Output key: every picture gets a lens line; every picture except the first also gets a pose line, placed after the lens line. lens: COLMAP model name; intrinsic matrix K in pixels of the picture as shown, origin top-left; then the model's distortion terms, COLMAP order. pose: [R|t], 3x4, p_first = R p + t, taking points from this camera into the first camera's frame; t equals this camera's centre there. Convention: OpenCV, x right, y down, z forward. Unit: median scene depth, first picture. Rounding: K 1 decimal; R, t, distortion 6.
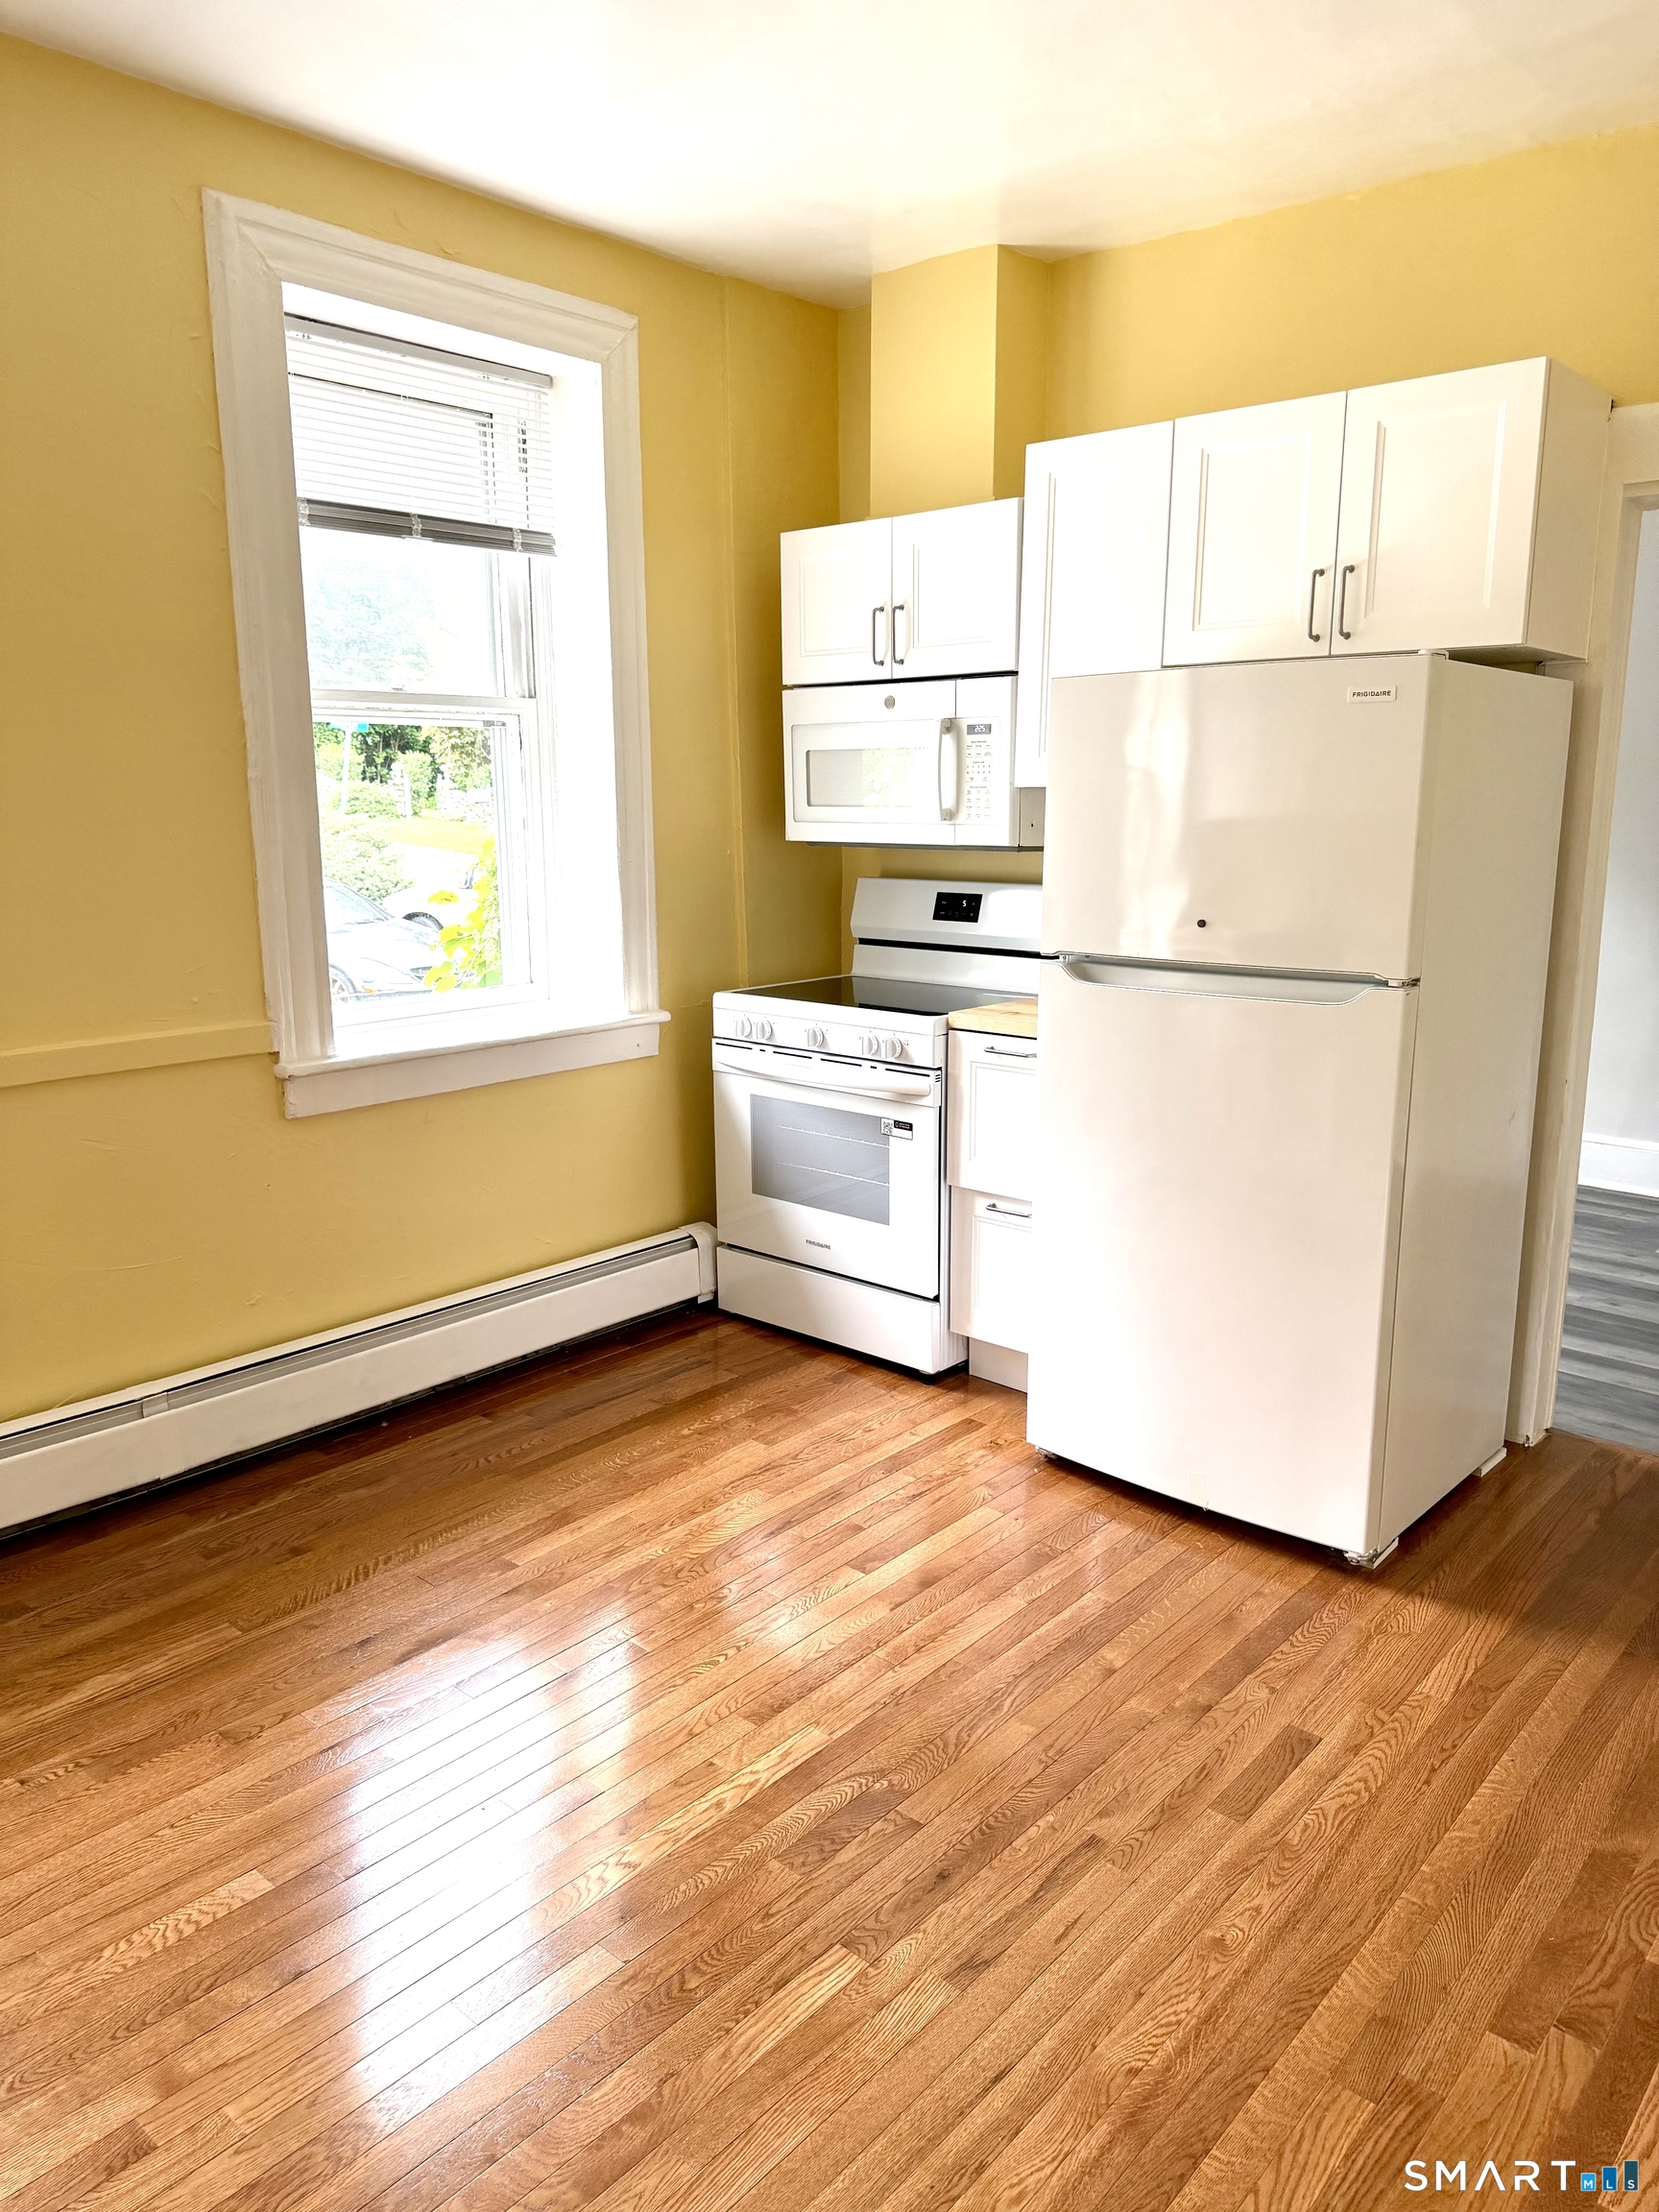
lens RADIAL K [[1517.3, 0, 818.7], [0, 1517.3, 1120.2], [0, 0, 1]] dist [0.026694, -0.023627]
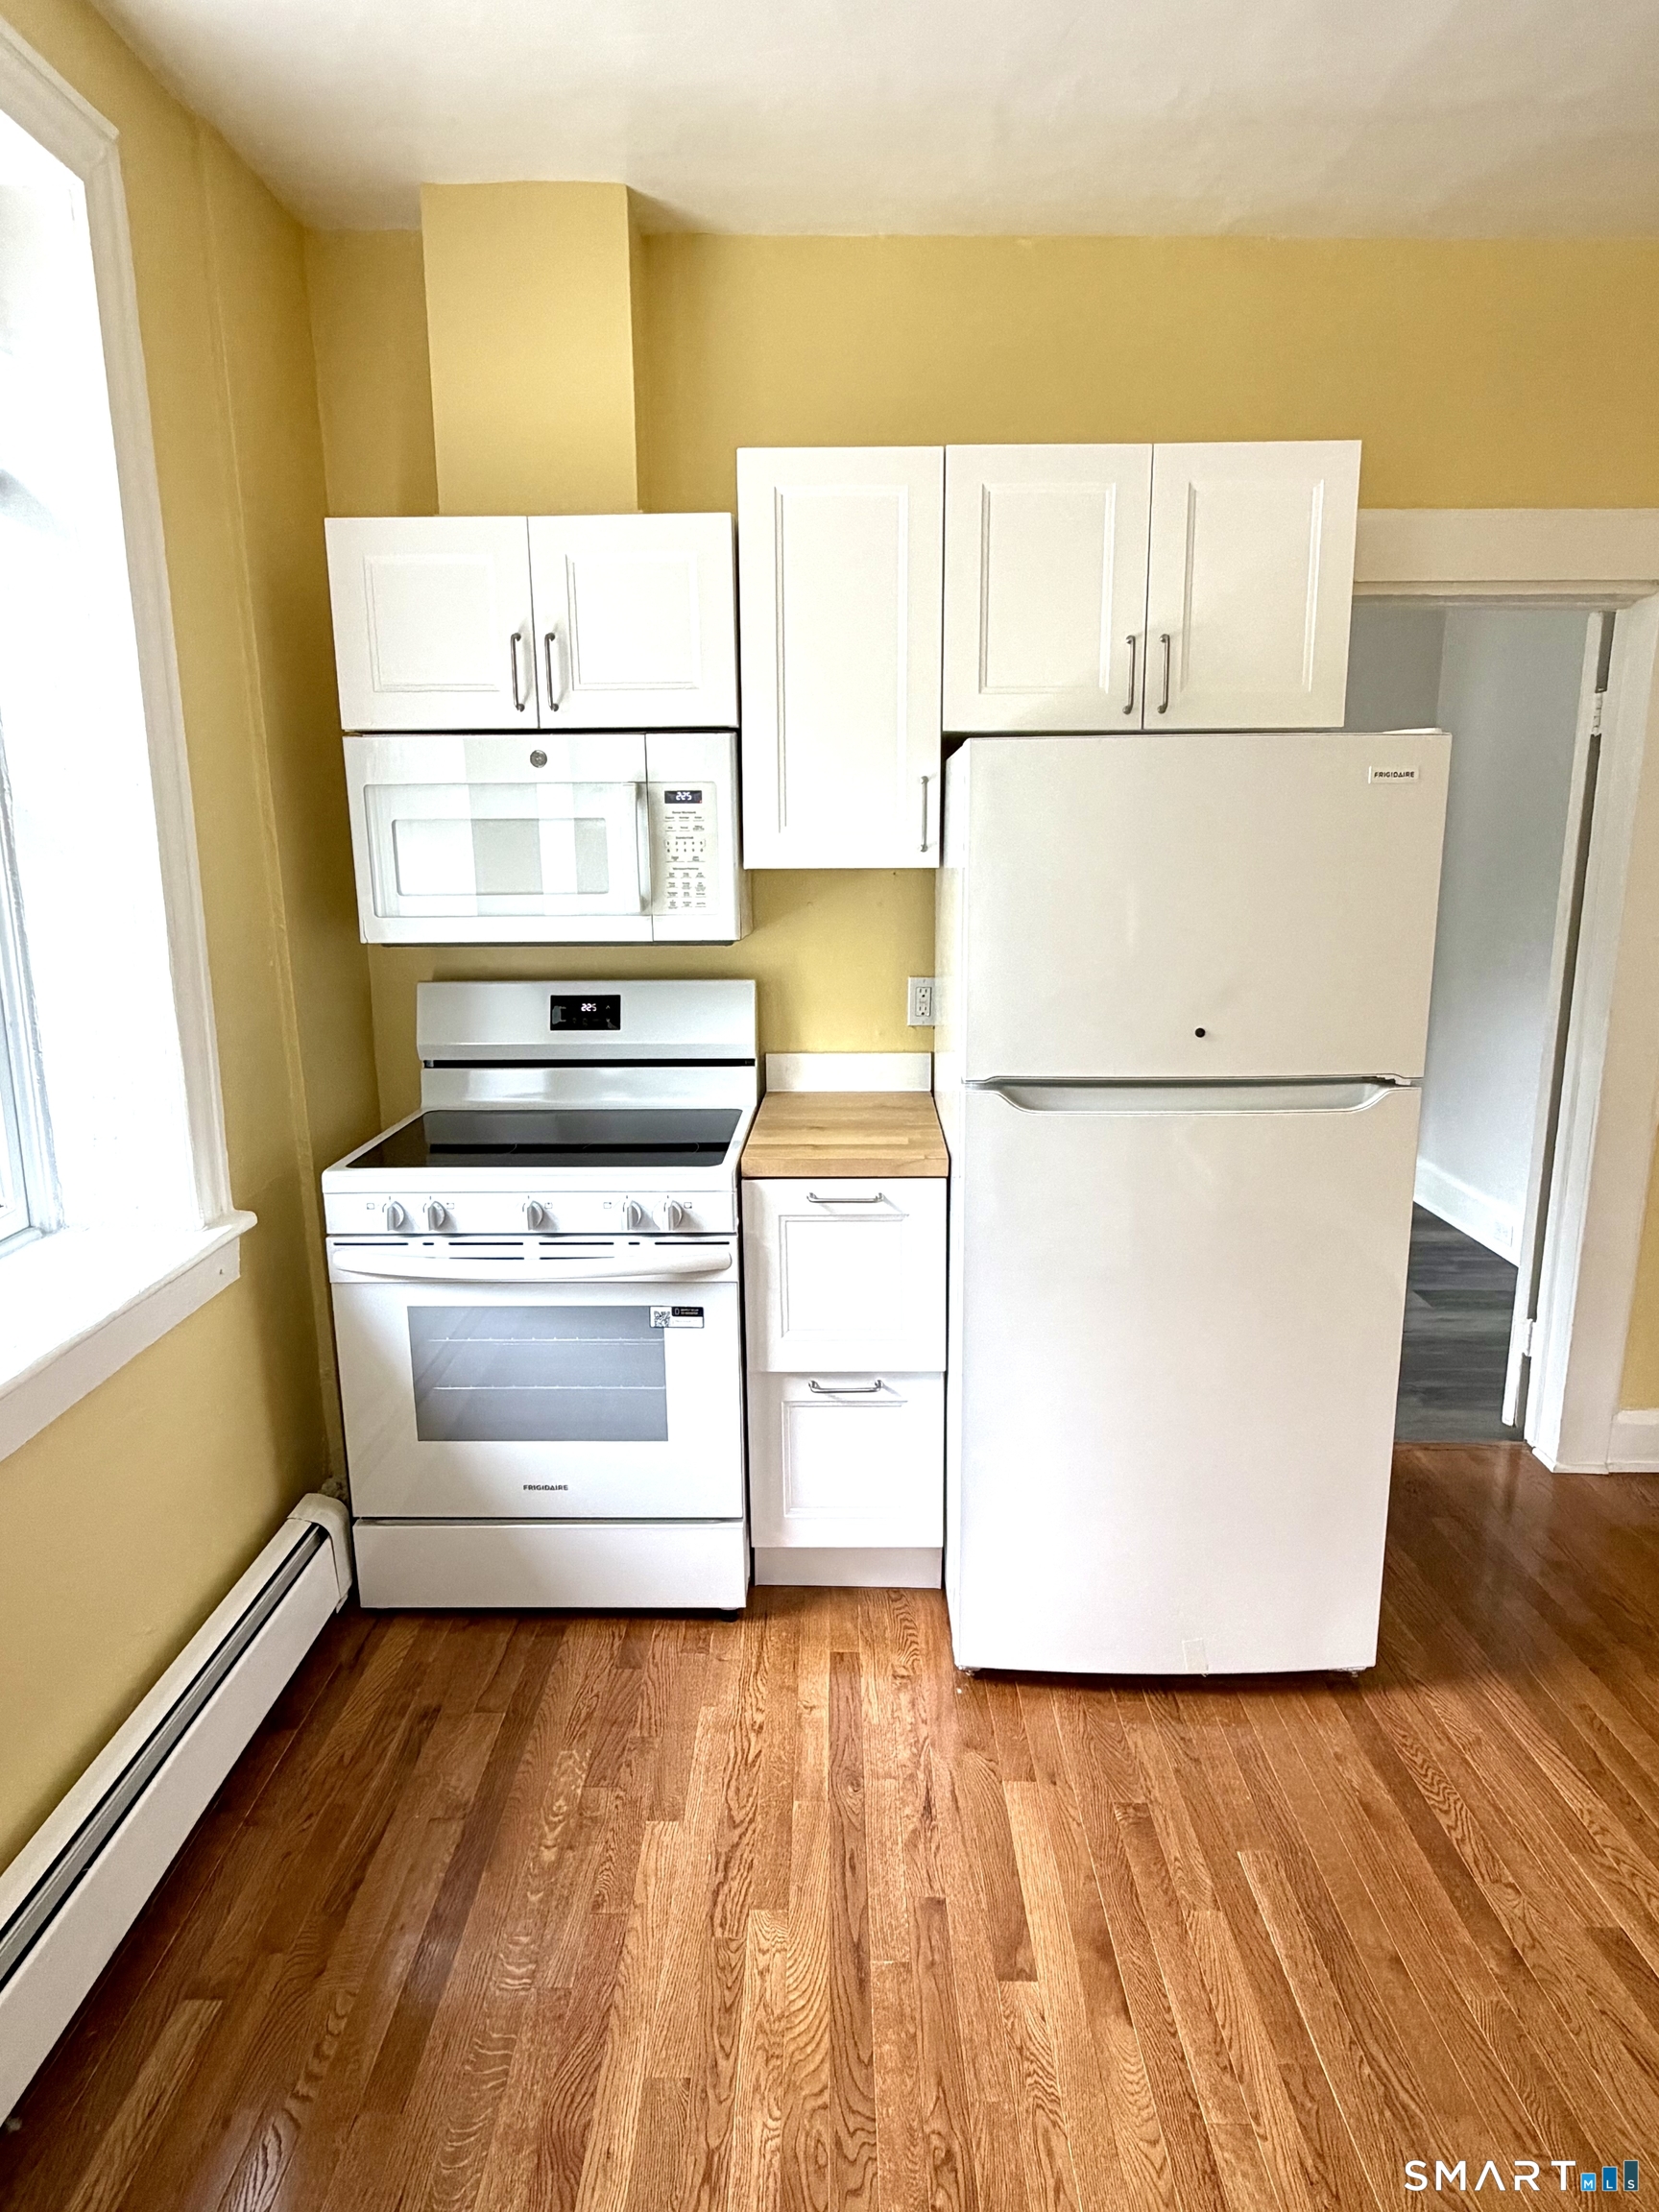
lens RADIAL K [[1298.0, 0, 818.2], [0, 1298.0, 1101.9], [0, 0, 1]] dist [-0.005451, 0.002093]
pose [[0.757216, -0.136844, 0.638669, -0.293777], [0.144735, 0.988652, 0.040233, -0.116270], [-0.636927, 0.061973, 0.768429, 0.442306]]
